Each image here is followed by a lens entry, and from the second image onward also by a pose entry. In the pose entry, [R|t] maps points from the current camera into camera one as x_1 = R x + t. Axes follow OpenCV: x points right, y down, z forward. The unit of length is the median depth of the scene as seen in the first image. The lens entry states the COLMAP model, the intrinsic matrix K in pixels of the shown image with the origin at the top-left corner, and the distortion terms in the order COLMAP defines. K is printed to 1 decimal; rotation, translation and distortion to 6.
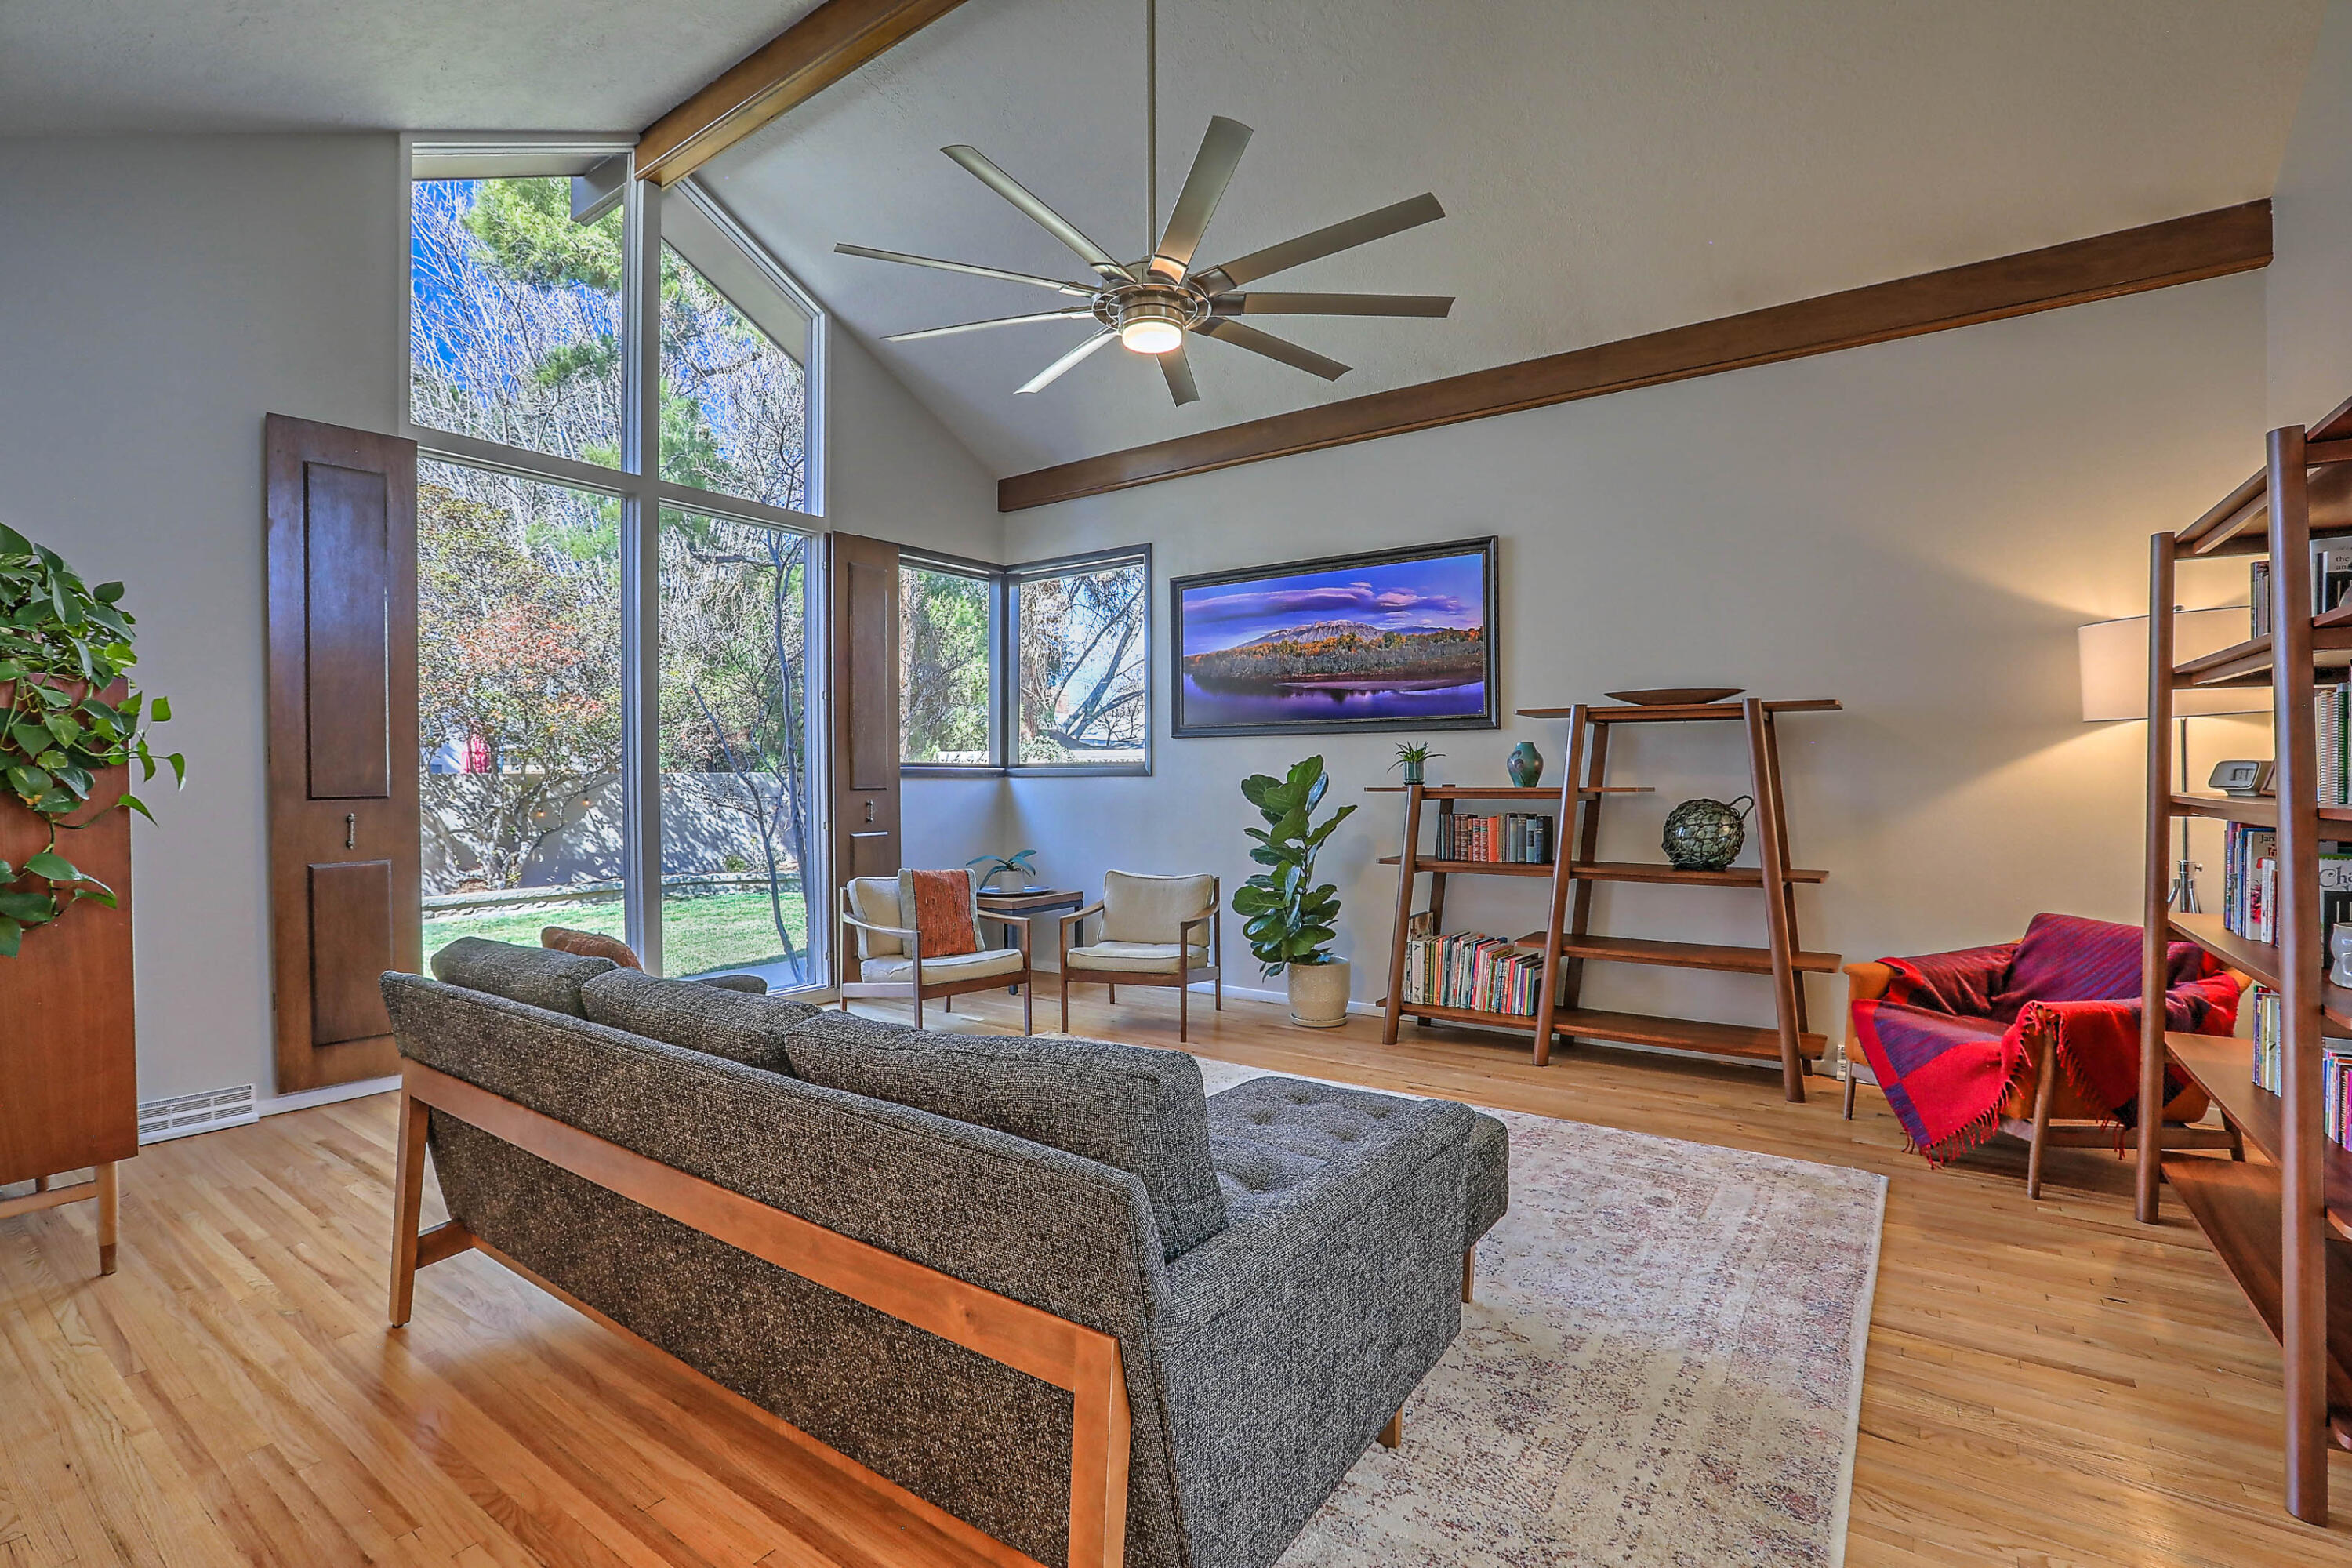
lens RADIAL K [[1069.3, 0, 1183.4], [0, 1069.3, 785.5], [0, 0, 1]] dist [-0.053825, 0.019207]
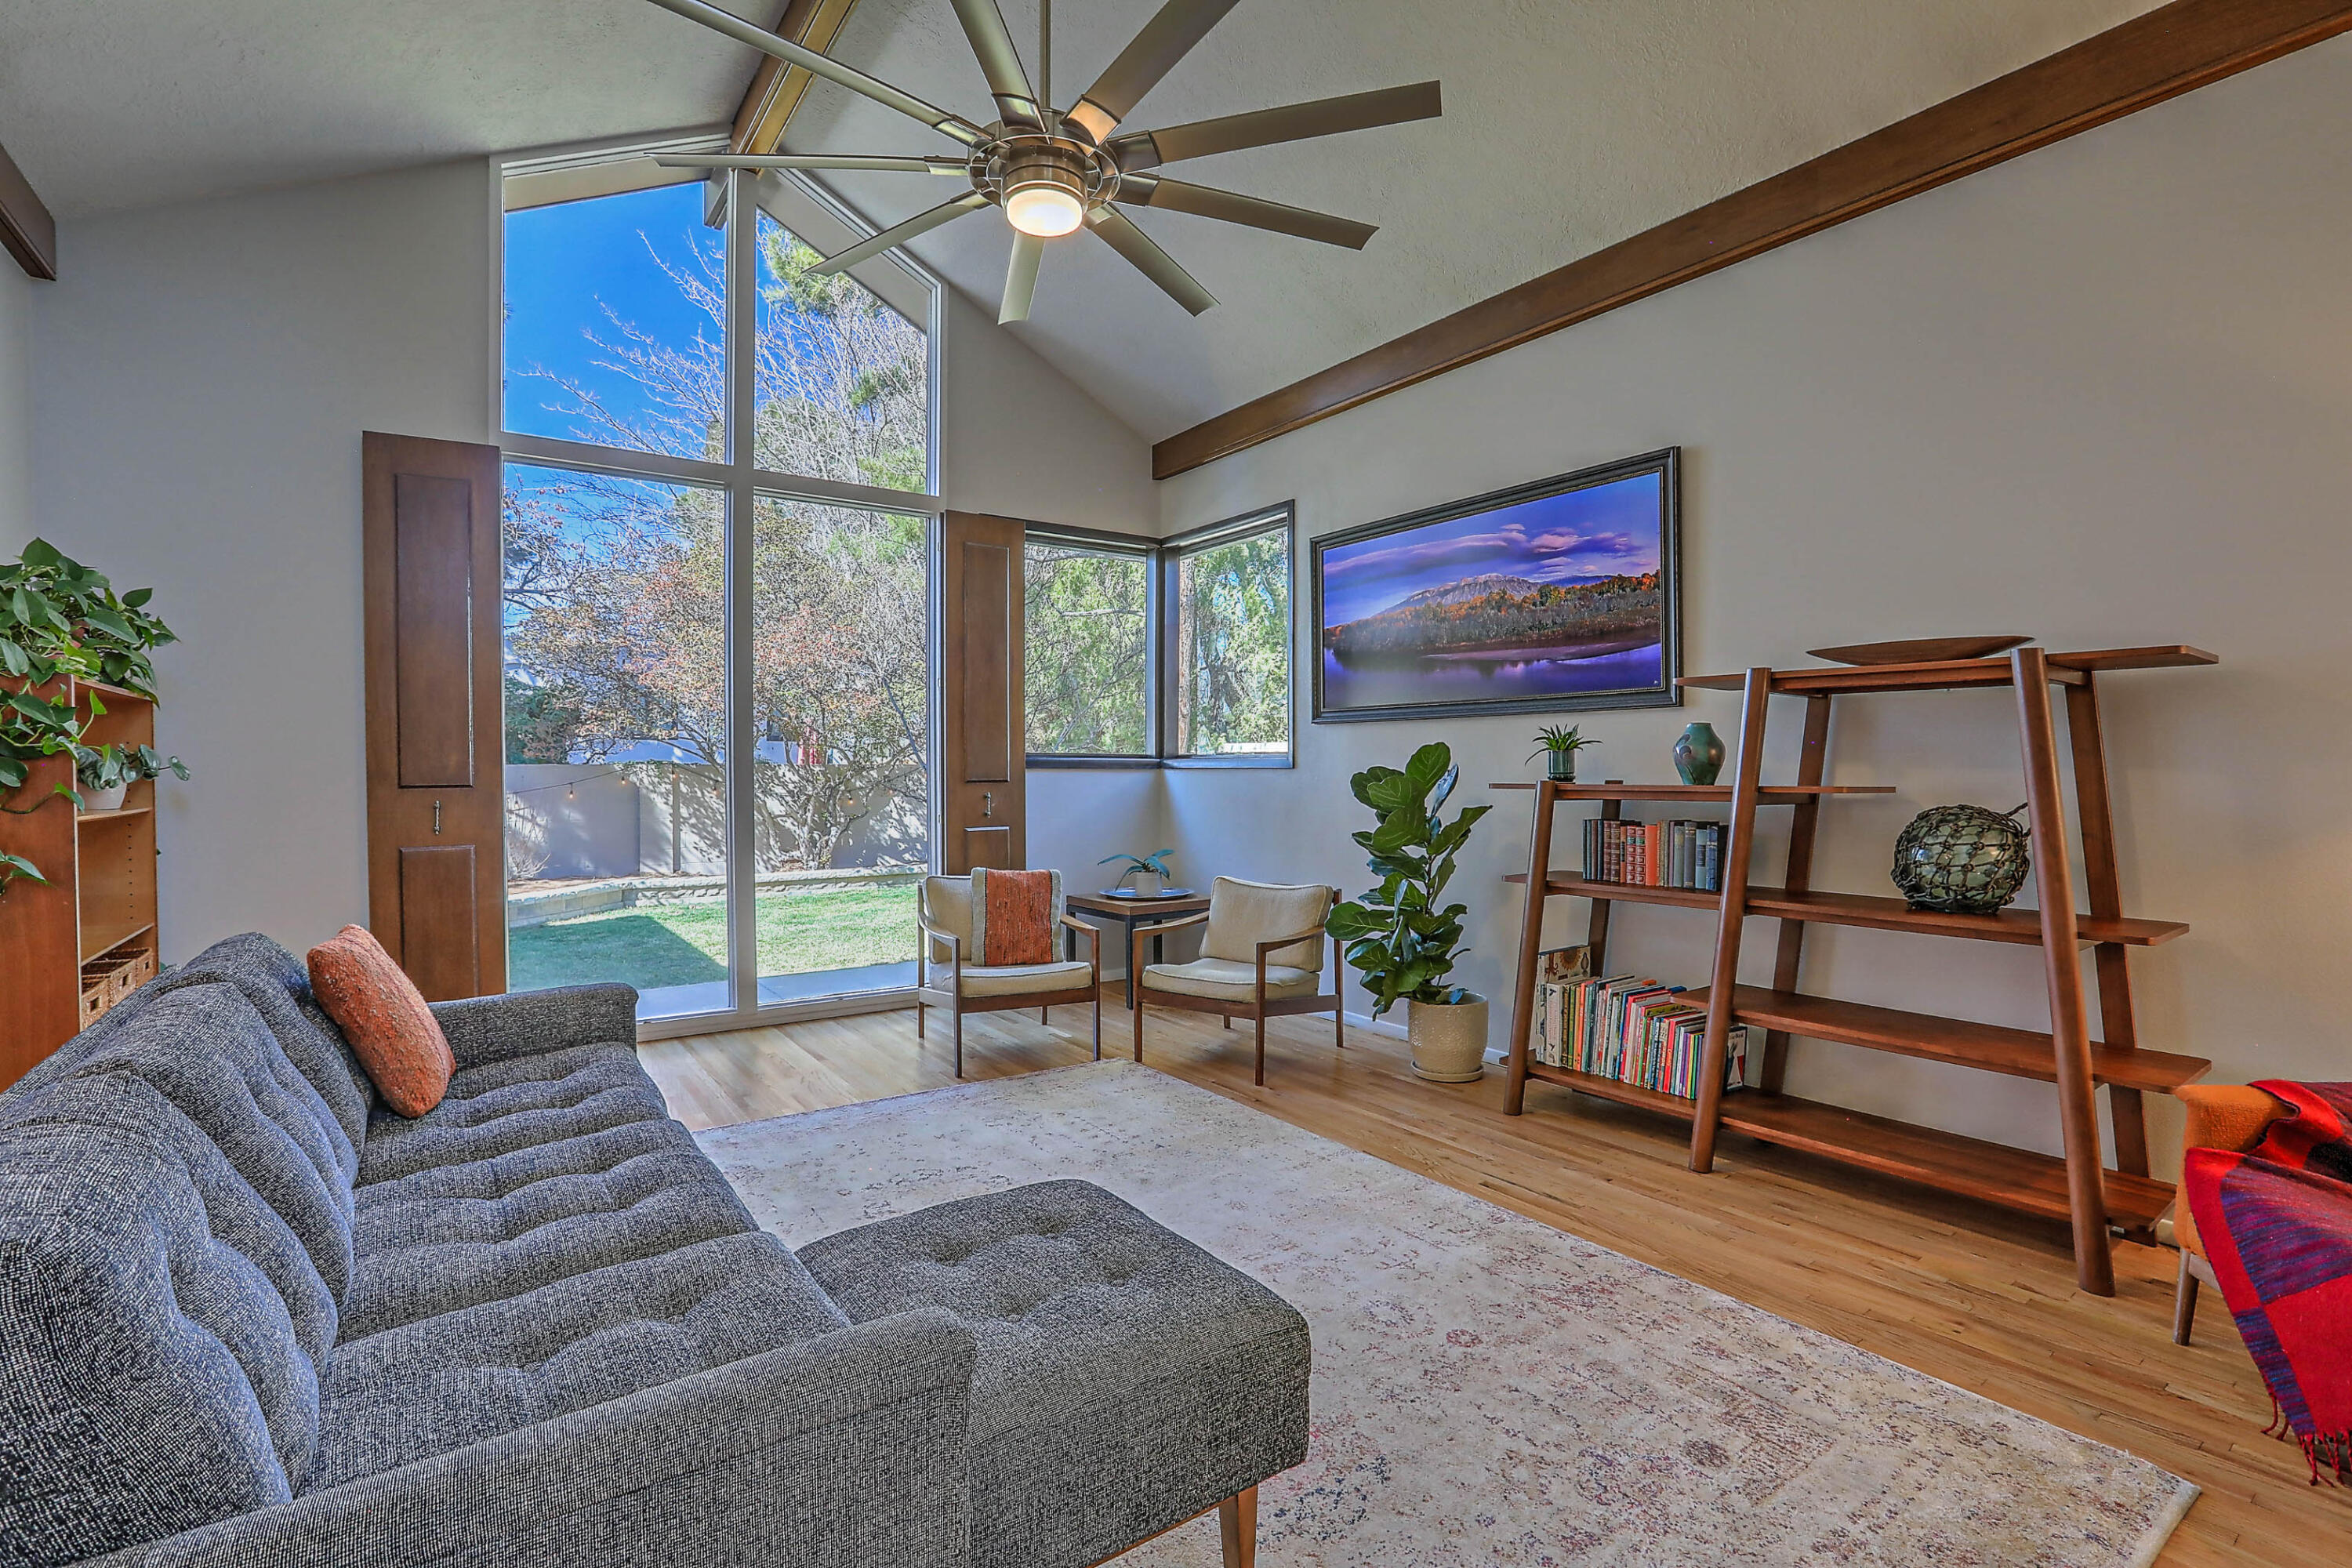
lens RADIAL K [[1069.3, 0, 1181.6], [0, 1069.3, 784.3], [0, 0, 1]] dist [-0.053825, 0.019207]
pose [[0.943538, 0.007830, -0.331173, 0.224615], [-0.005914, 0.999959, 0.006793, -0.001440], [0.331213, -0.004451, 0.943546, 0.198053]]
